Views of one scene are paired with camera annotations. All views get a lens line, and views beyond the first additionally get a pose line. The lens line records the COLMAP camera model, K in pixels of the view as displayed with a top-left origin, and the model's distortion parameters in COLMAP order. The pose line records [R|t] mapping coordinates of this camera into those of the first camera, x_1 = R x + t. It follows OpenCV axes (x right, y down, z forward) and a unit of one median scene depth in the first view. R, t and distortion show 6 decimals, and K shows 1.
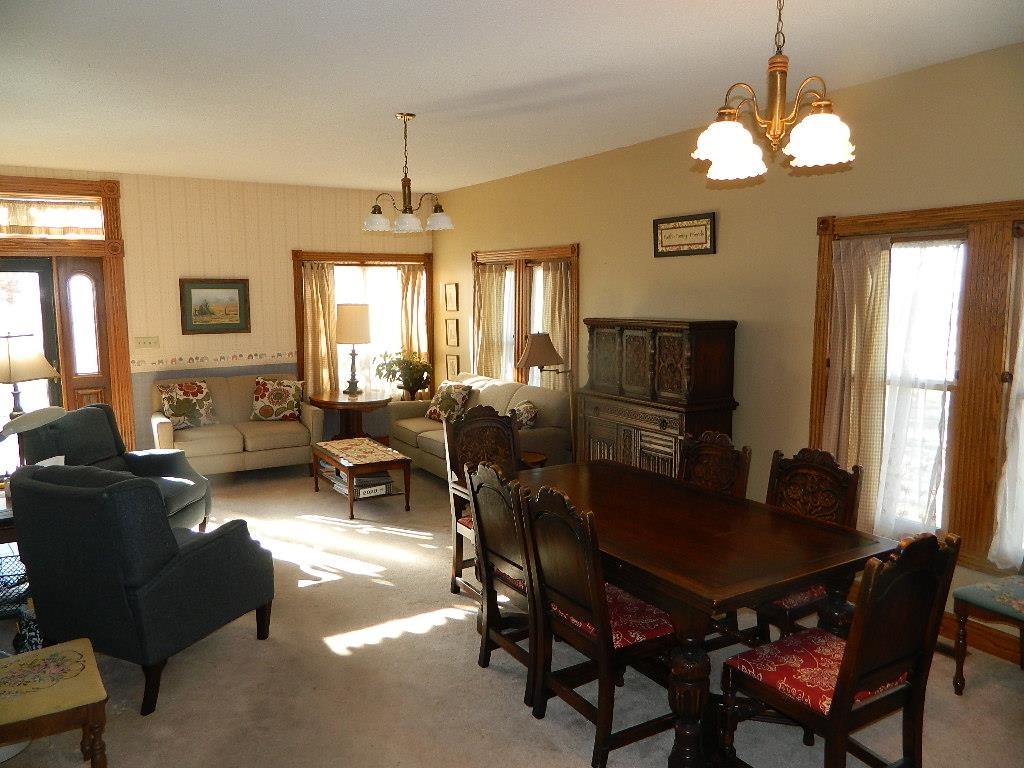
lens RADIAL K [[768.2, 0, 511.2], [0, 768.2, 387.8], [0, 0, 1]] dist [-0.011358, -0.003890]
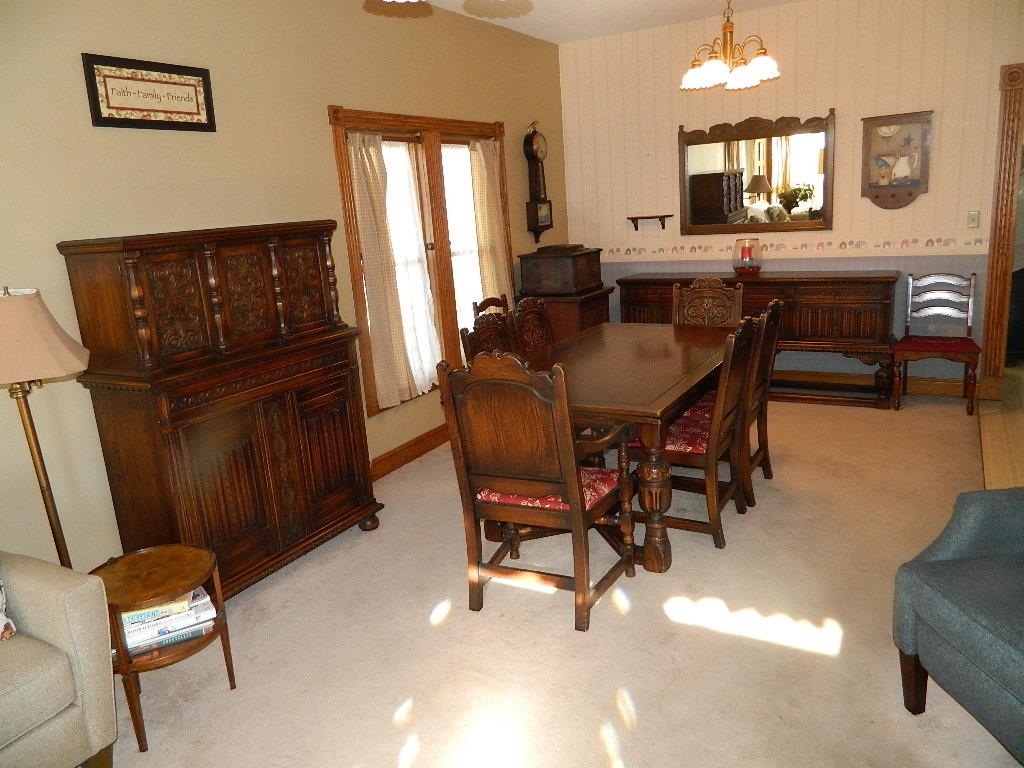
lens RADIAL K [[768.2, 0, 512.7], [0, 768.2, 383.9], [0, 0, 1]] dist [-0.011358, -0.003890]
pose [[-0.488802, -0.166978, 0.856266, -0.492712], [0.173288, 0.943370, 0.282886, -0.107199], [-0.855011, 0.286656, -0.432186, 1.119220]]
